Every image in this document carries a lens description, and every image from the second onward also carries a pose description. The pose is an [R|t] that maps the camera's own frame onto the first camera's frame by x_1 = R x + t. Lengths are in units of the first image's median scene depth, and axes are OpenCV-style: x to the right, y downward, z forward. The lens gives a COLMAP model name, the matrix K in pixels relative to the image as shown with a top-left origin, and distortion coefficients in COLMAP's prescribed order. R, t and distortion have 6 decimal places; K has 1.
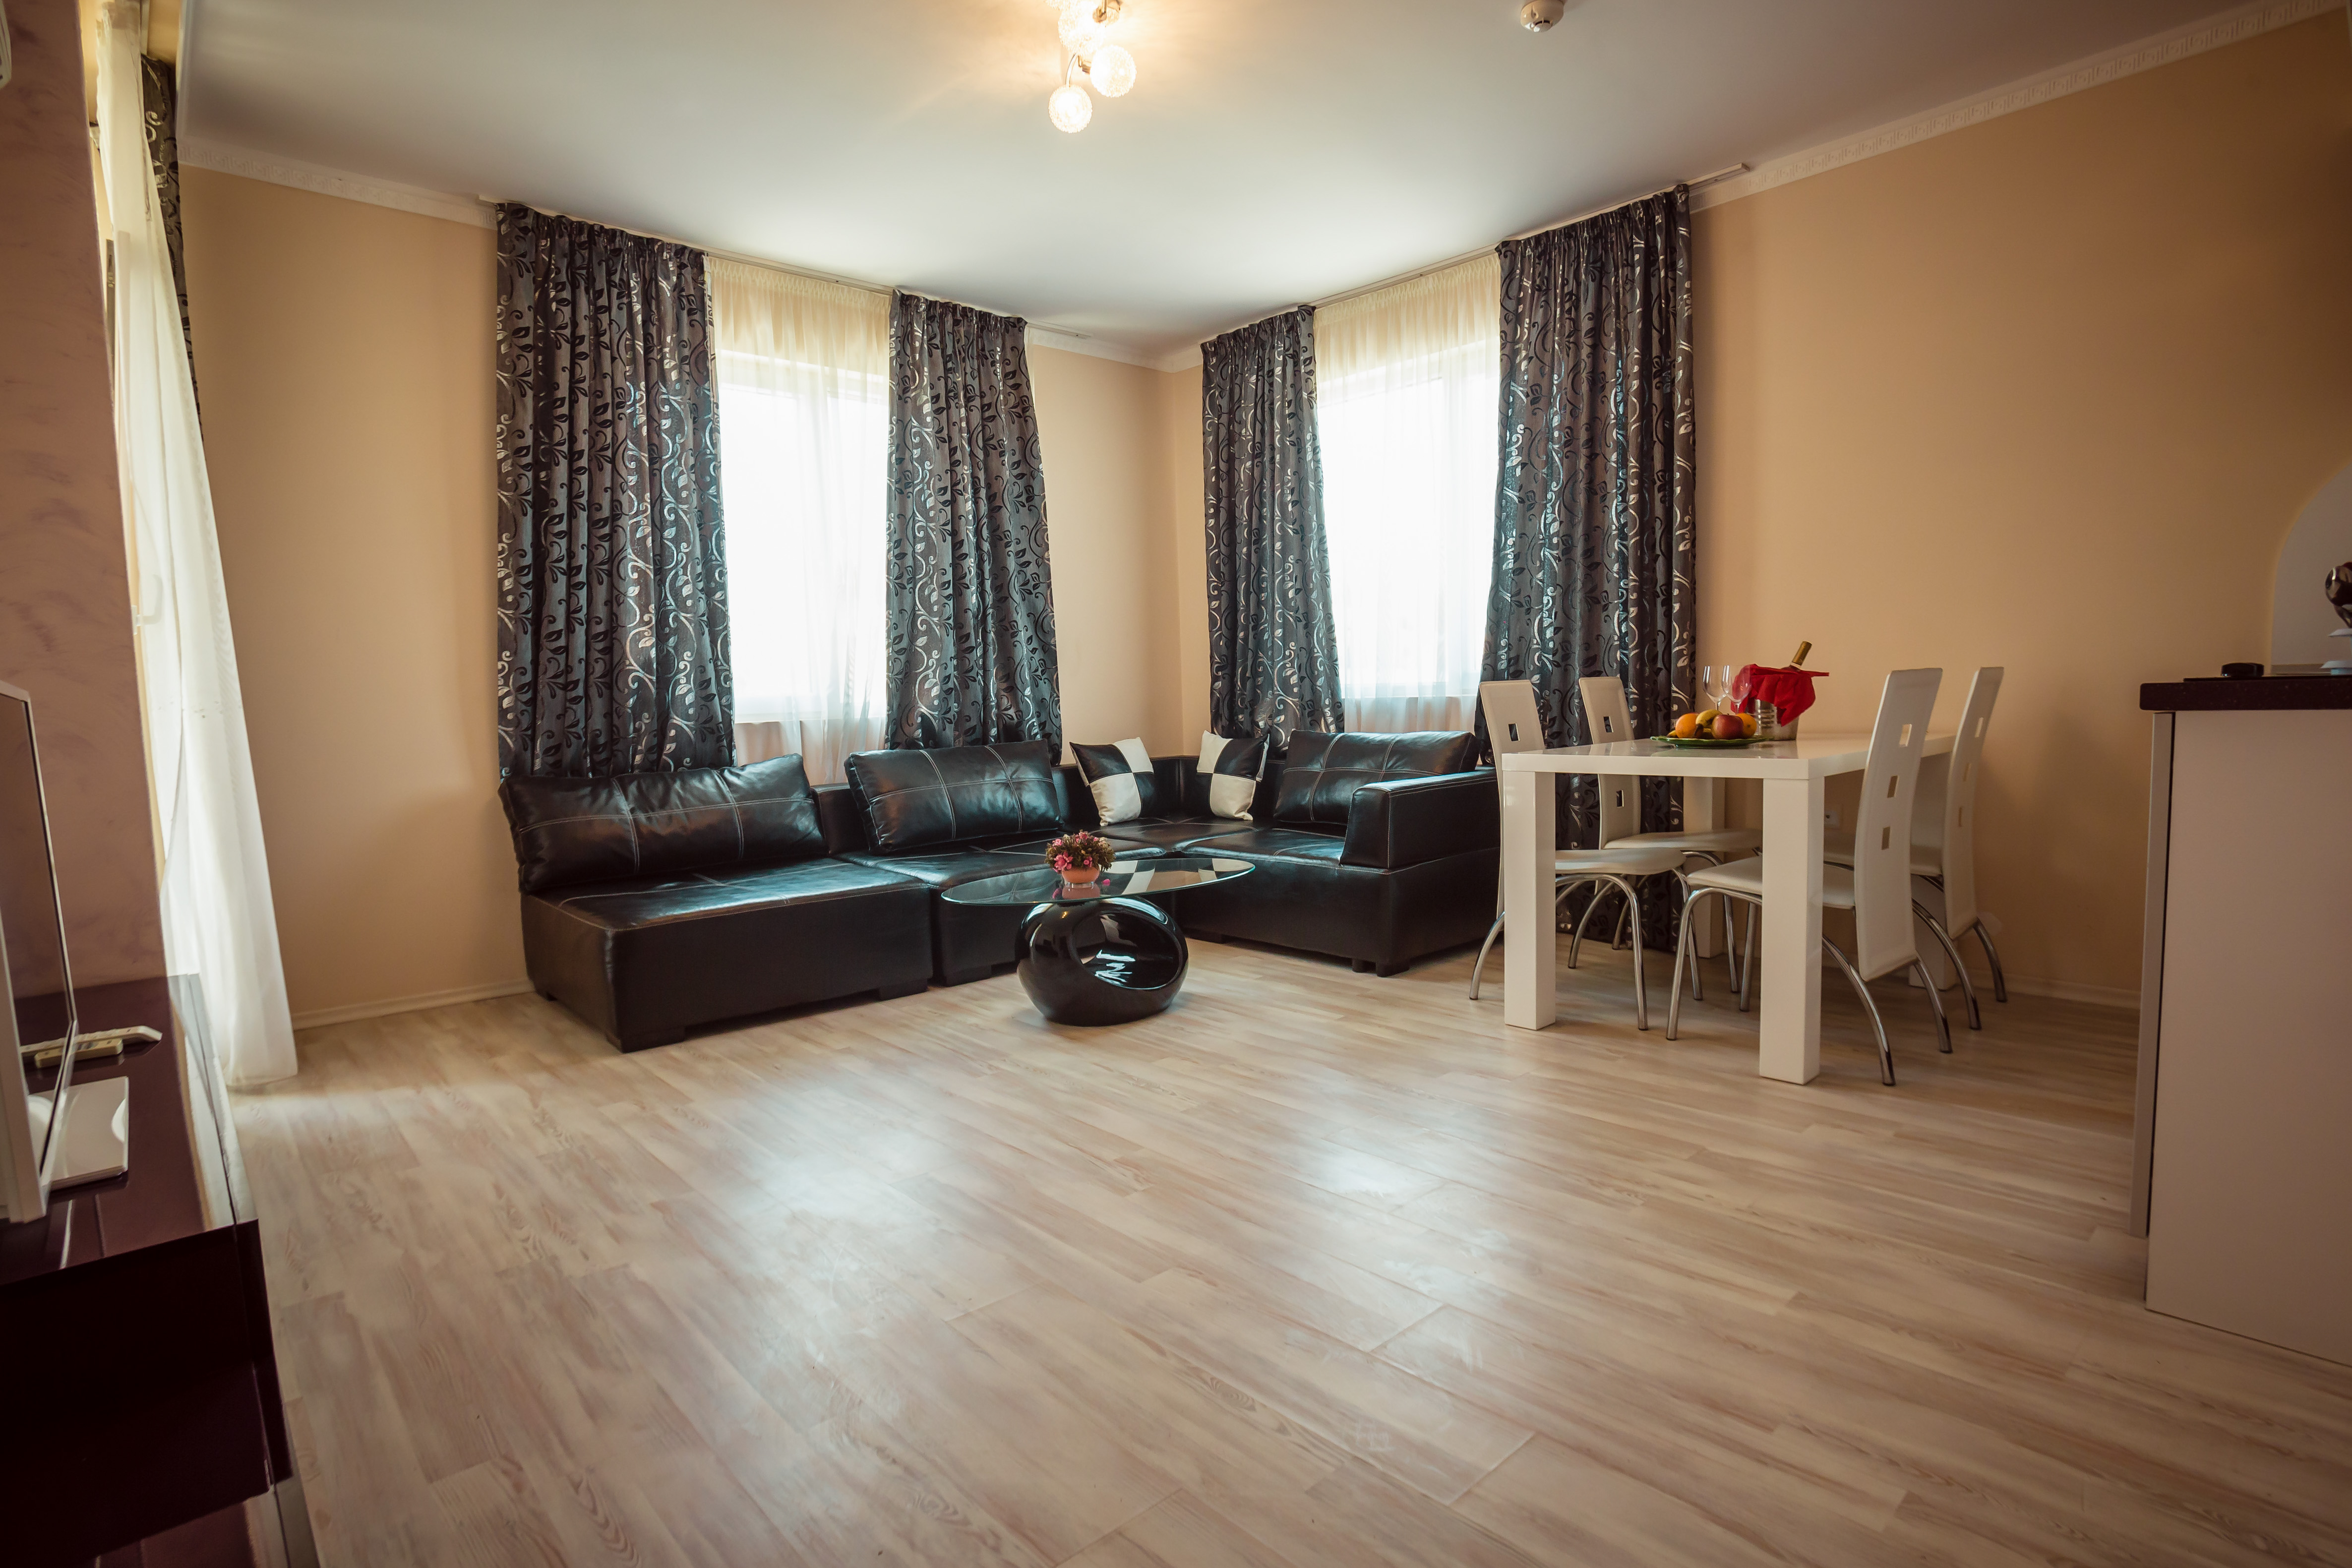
lens RADIAL K [[1189.0, 0, 1168.3], [0, 1189.0, 780.8], [0, 0, 1]] dist [-0.079199, 0.043263]
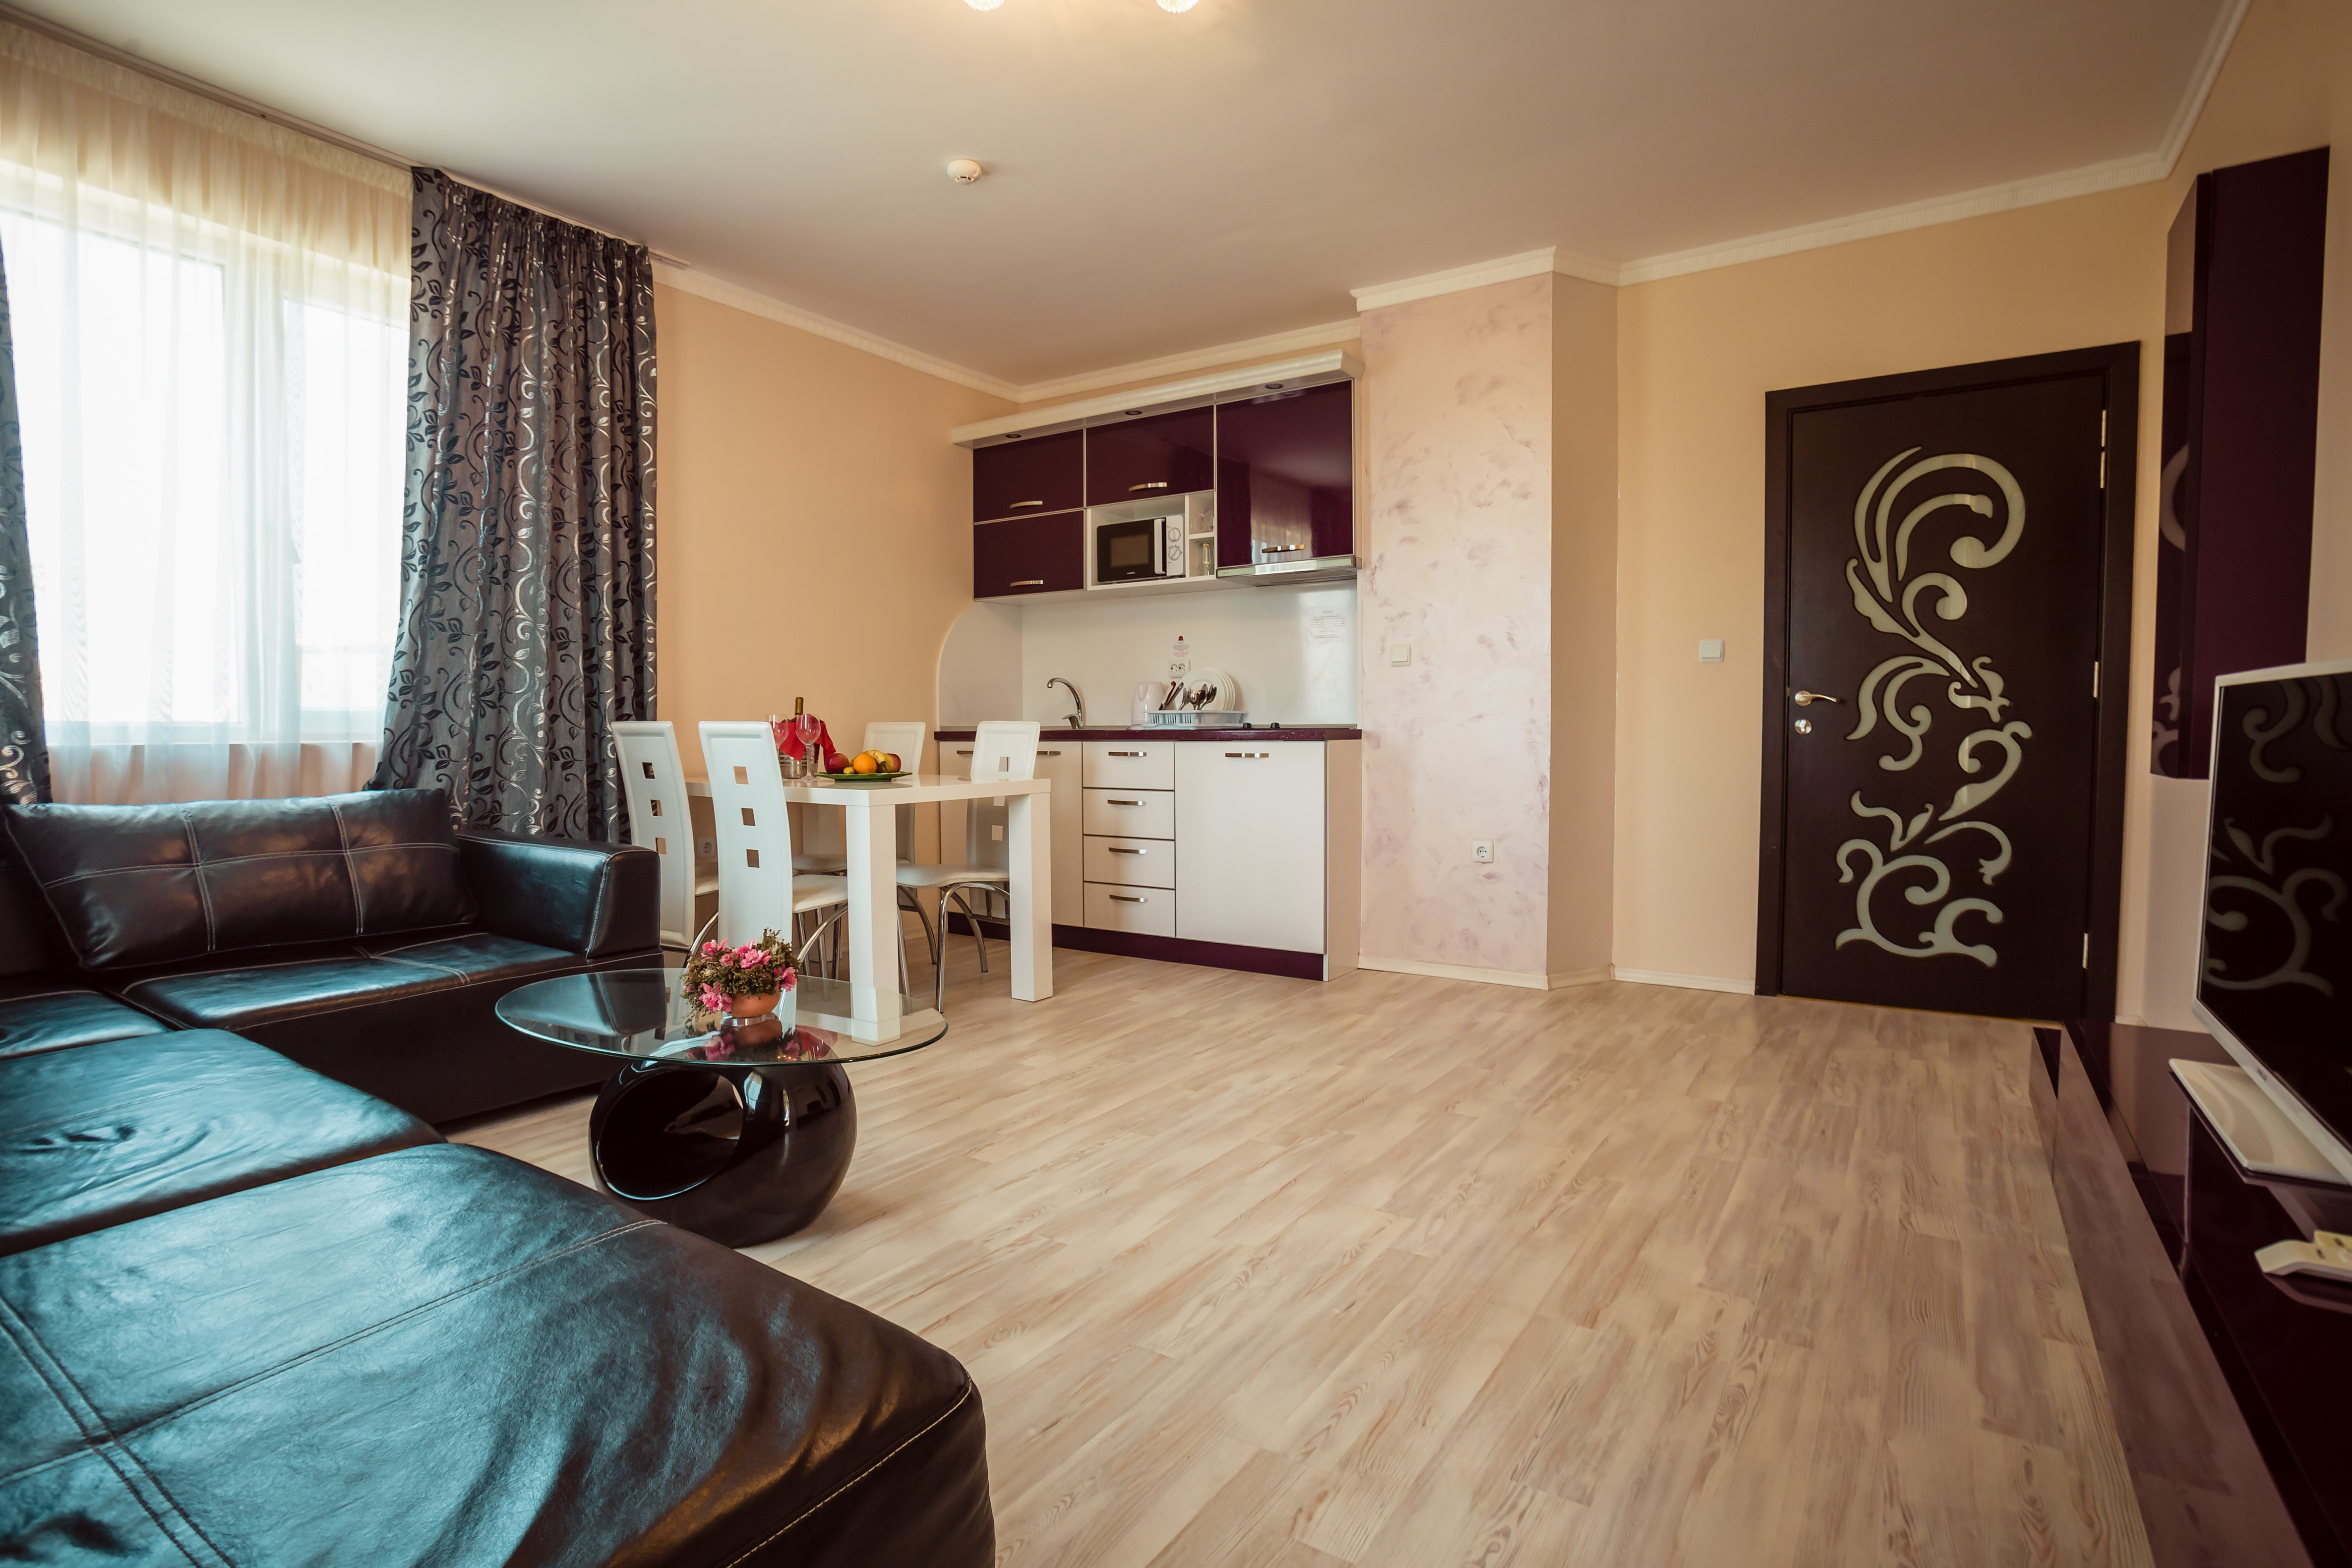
lens RADIAL K [[1163.5, 0, 1168.8], [0, 1163.5, 778.4], [0, 0, 1]] dist [-0.077955, 0.038923]
pose [[-0.244256, -0.010263, 0.969657, -0.643718], [0.082301, 0.996117, 0.031275, -0.035565], [-0.966212, 0.087443, -0.242463, 0.820066]]
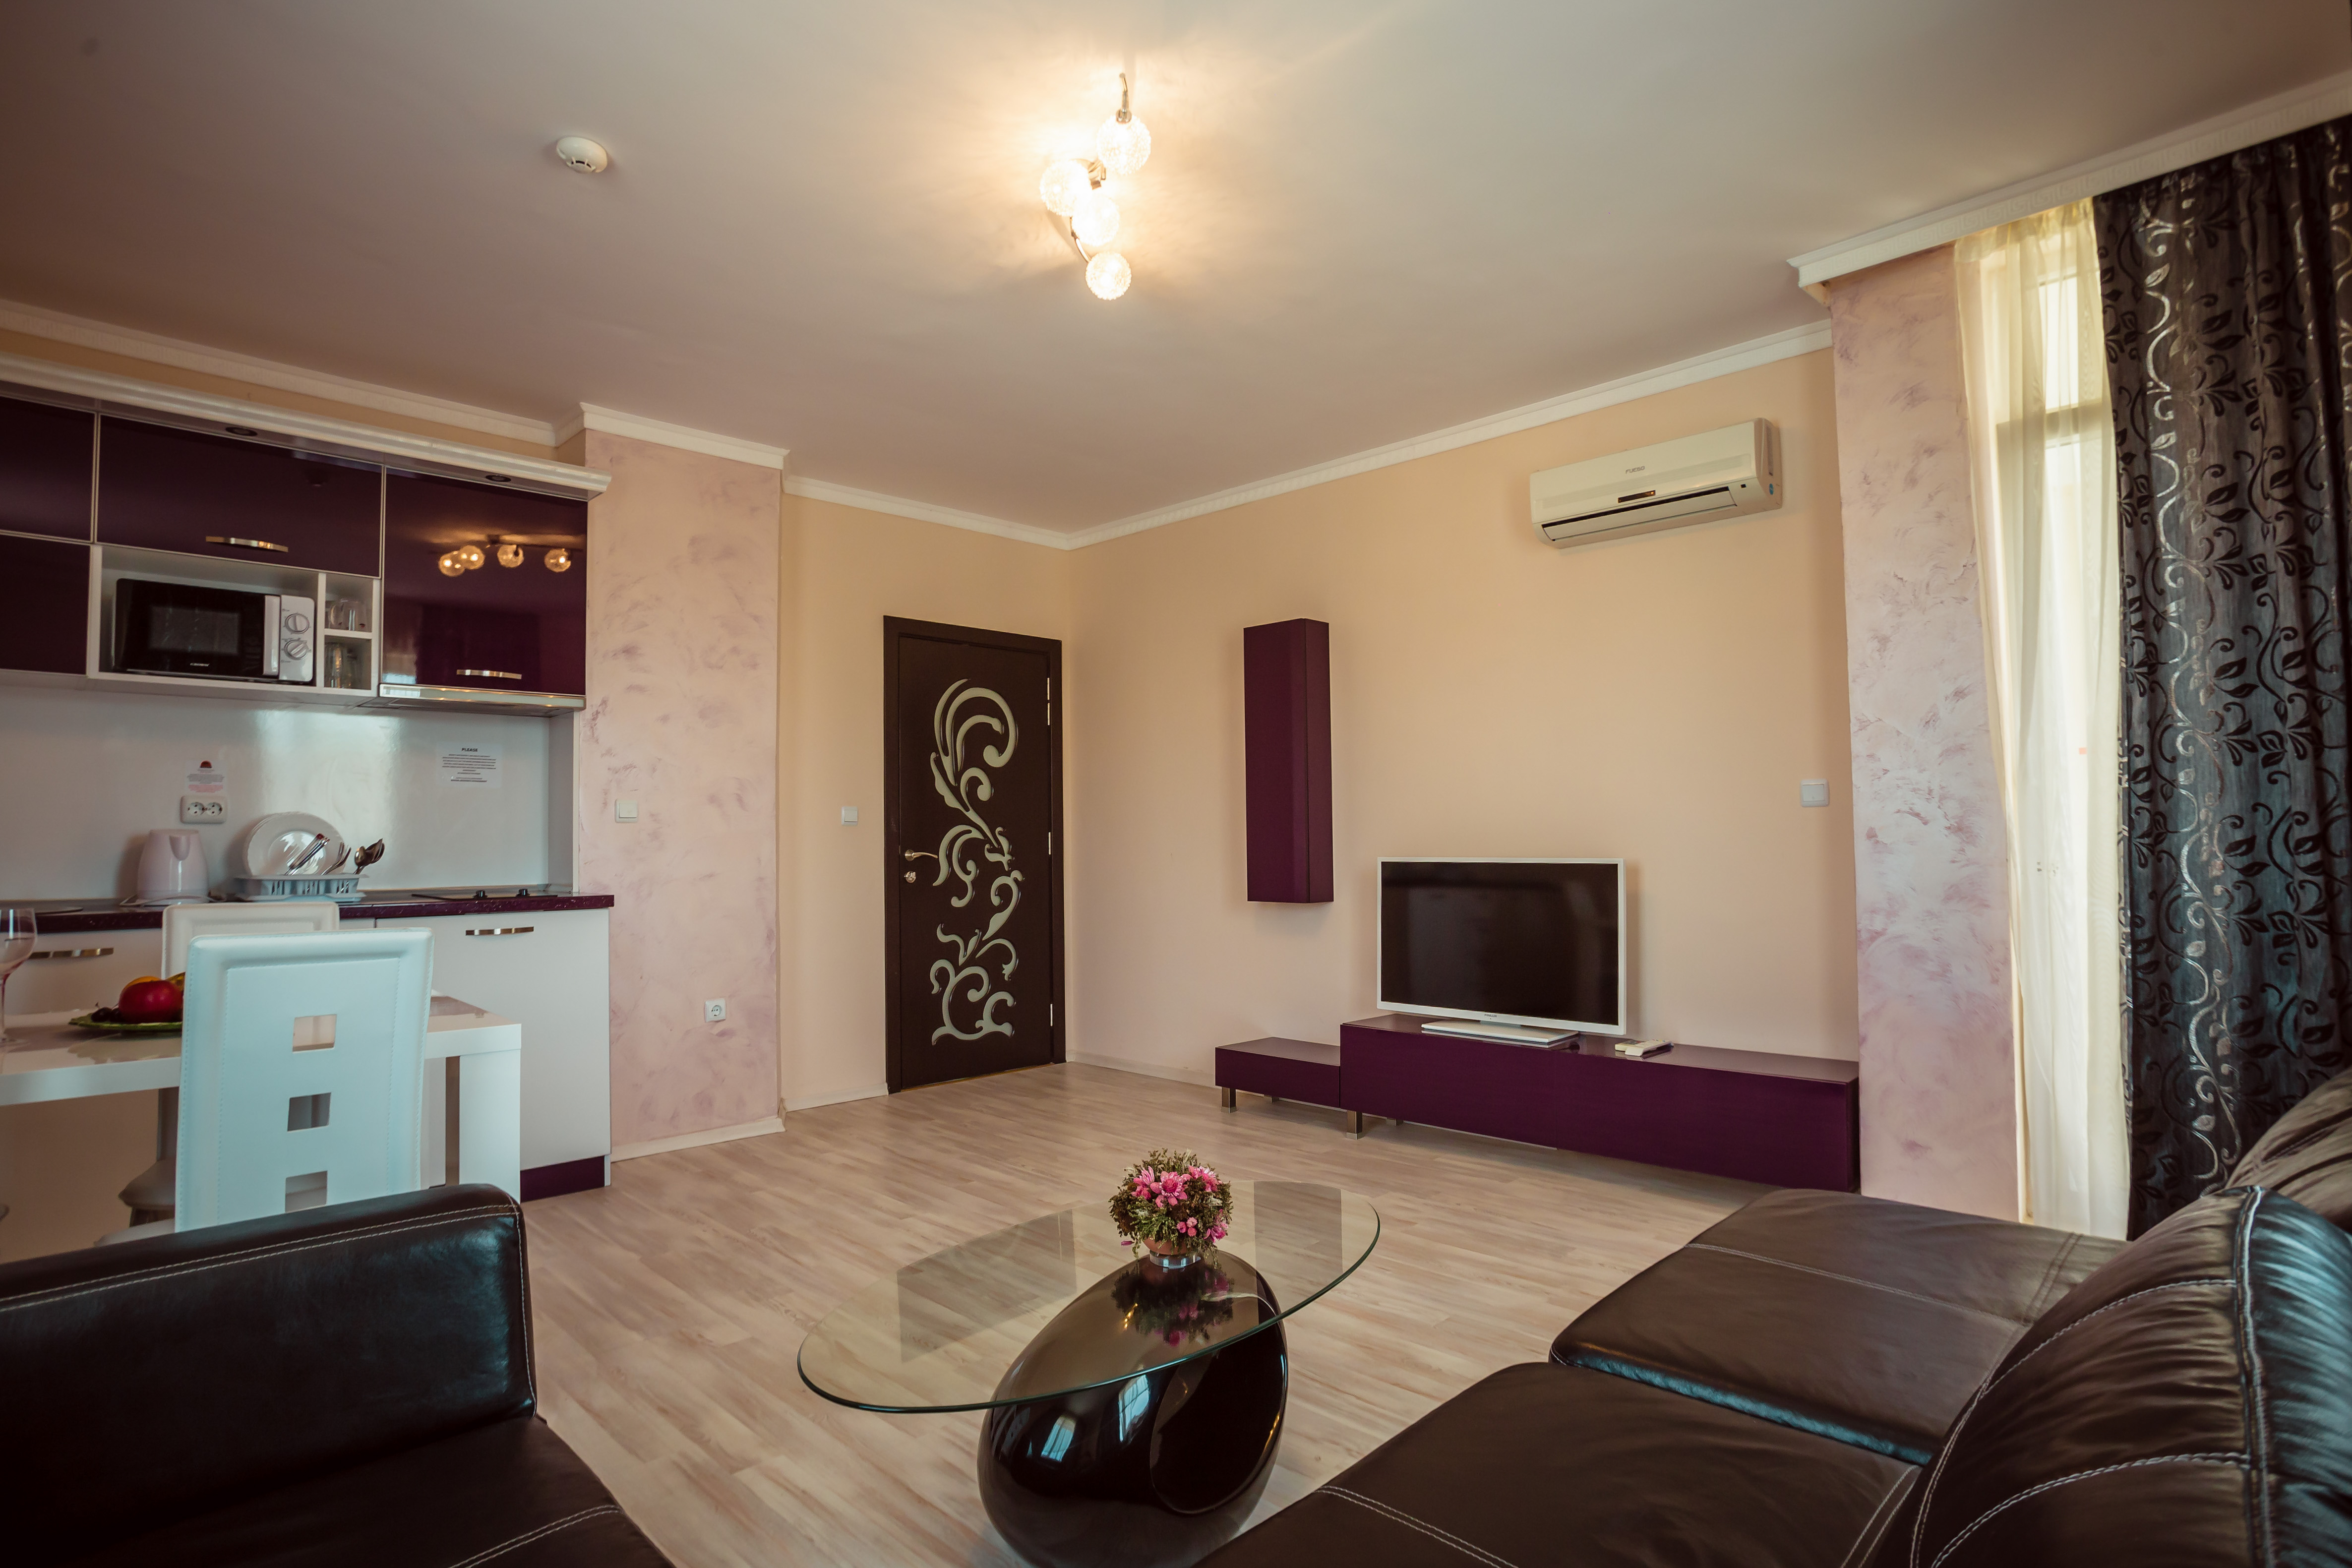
lens RADIAL K [[1189.0, 0, 1168.3], [0, 1189.0, 780.8], [0, 0, 1]] dist [-0.079199, 0.043263]
pose [[-0.997892, 0.038244, -0.052435, -0.045627], [0.036955, 0.998996, 0.025344, -0.135090], [0.053352, 0.023353, -0.998303, 1.387039]]
